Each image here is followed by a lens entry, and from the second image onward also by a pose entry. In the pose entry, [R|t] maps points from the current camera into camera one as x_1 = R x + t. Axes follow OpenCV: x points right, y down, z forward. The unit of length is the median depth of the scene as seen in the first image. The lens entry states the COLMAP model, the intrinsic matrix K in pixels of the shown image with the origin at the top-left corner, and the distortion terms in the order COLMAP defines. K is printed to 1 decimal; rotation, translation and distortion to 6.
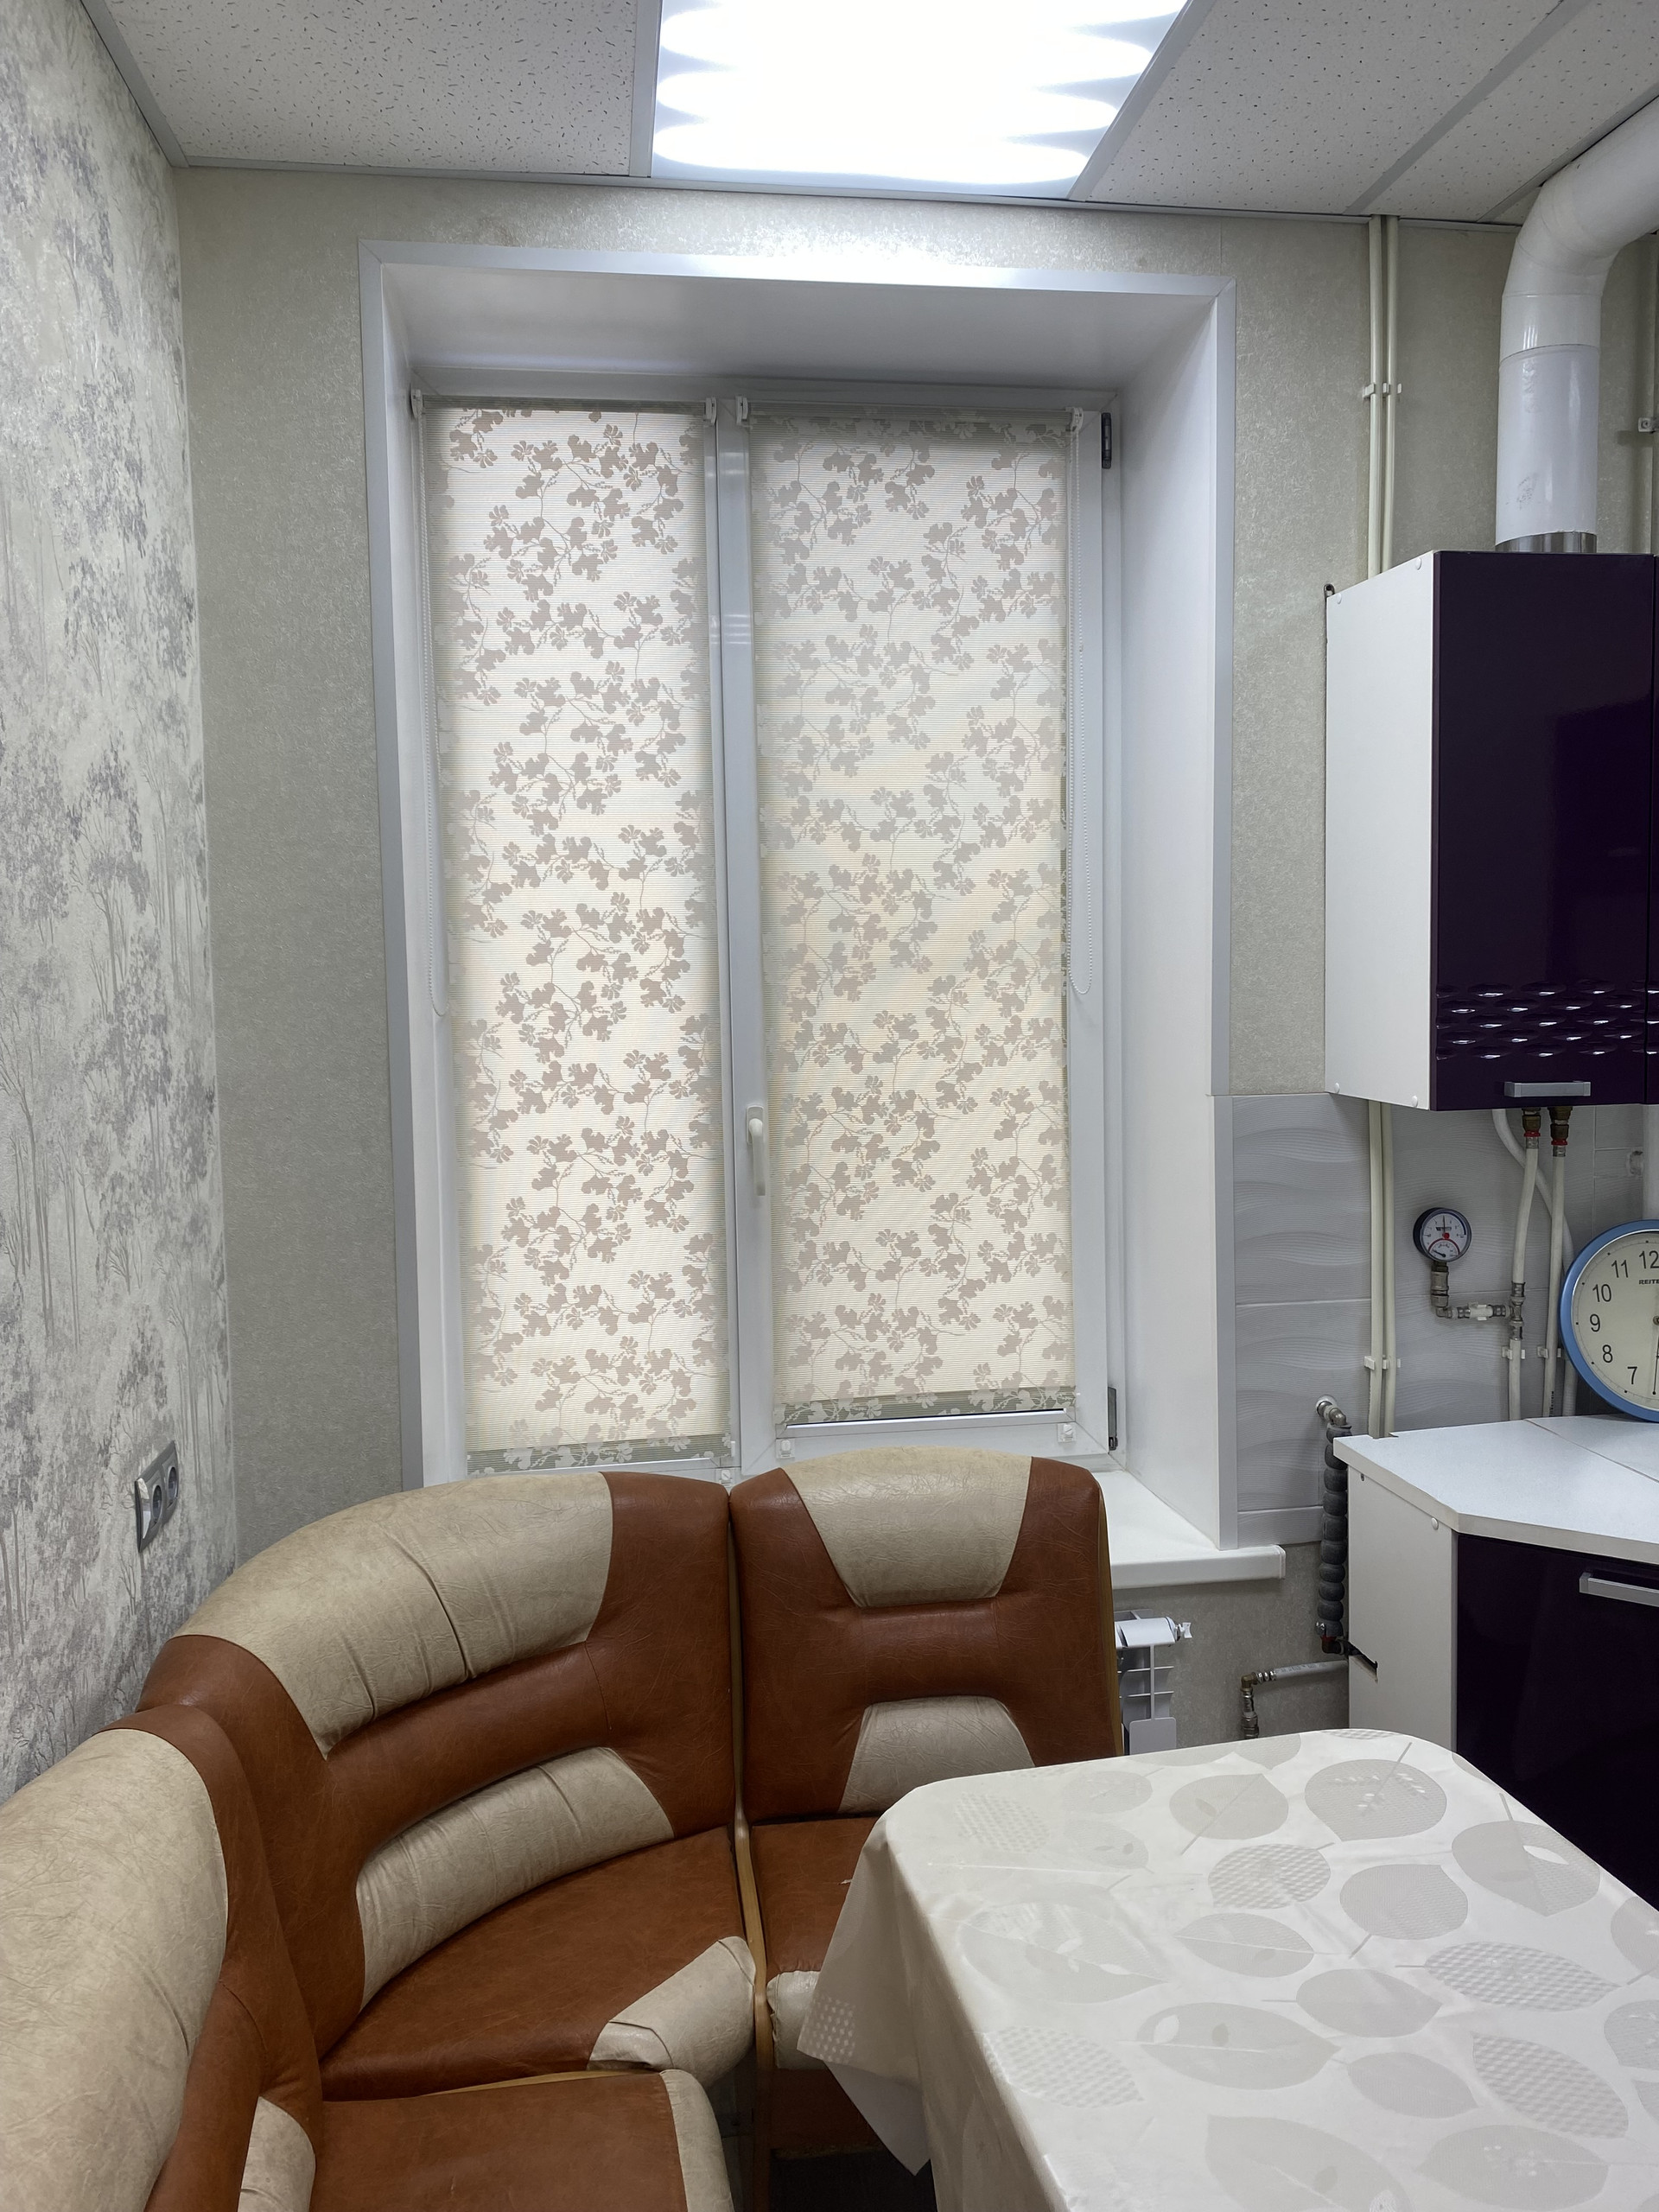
lens RADIAL K [[1683.4, 0, 845.6], [0, 1683.4, 1120.1], [0, 0, 1]] dist [0.022001, -0.022855]
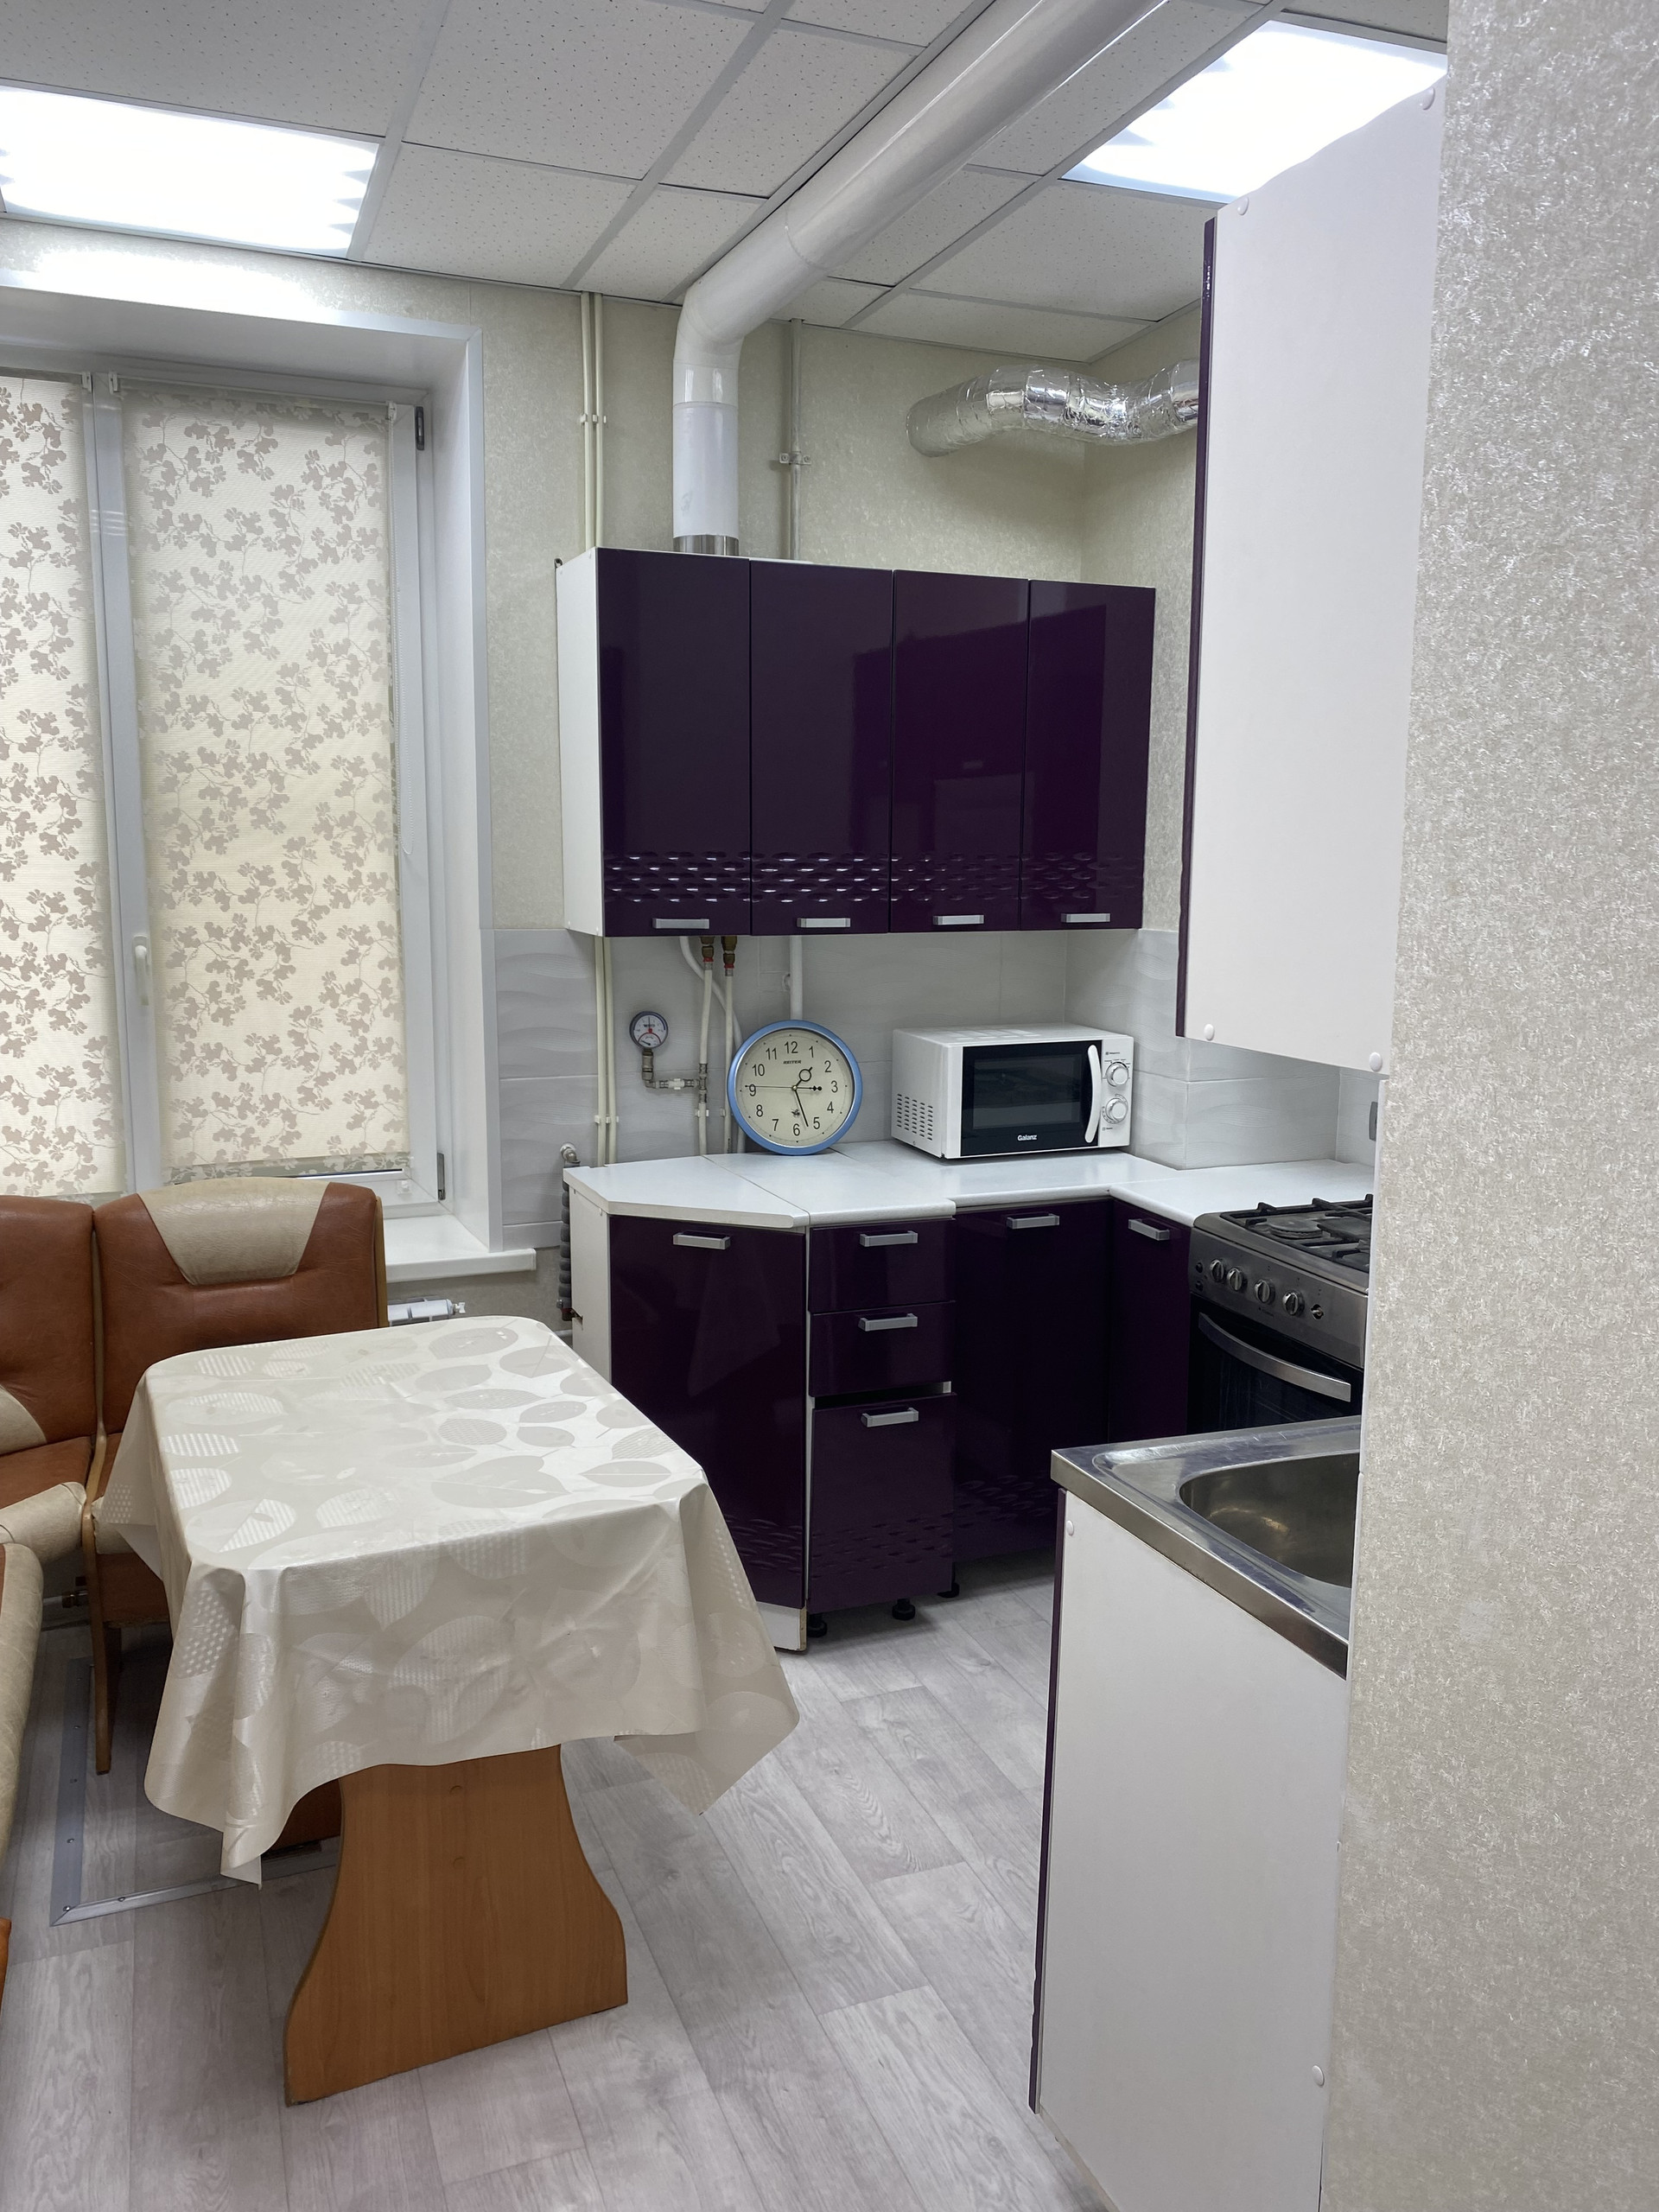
lens RADIAL K [[1683.4, 0, 831.6], [0, 1683.4, 1105.2], [0, 0, 1]] dist [0.022001, -0.022855]
pose [[0.973610, -0.010350, 0.227984, 0.168101], [-0.002655, 0.998390, 0.056662, 0.047581], [-0.228204, -0.055772, 0.972015, -0.388431]]
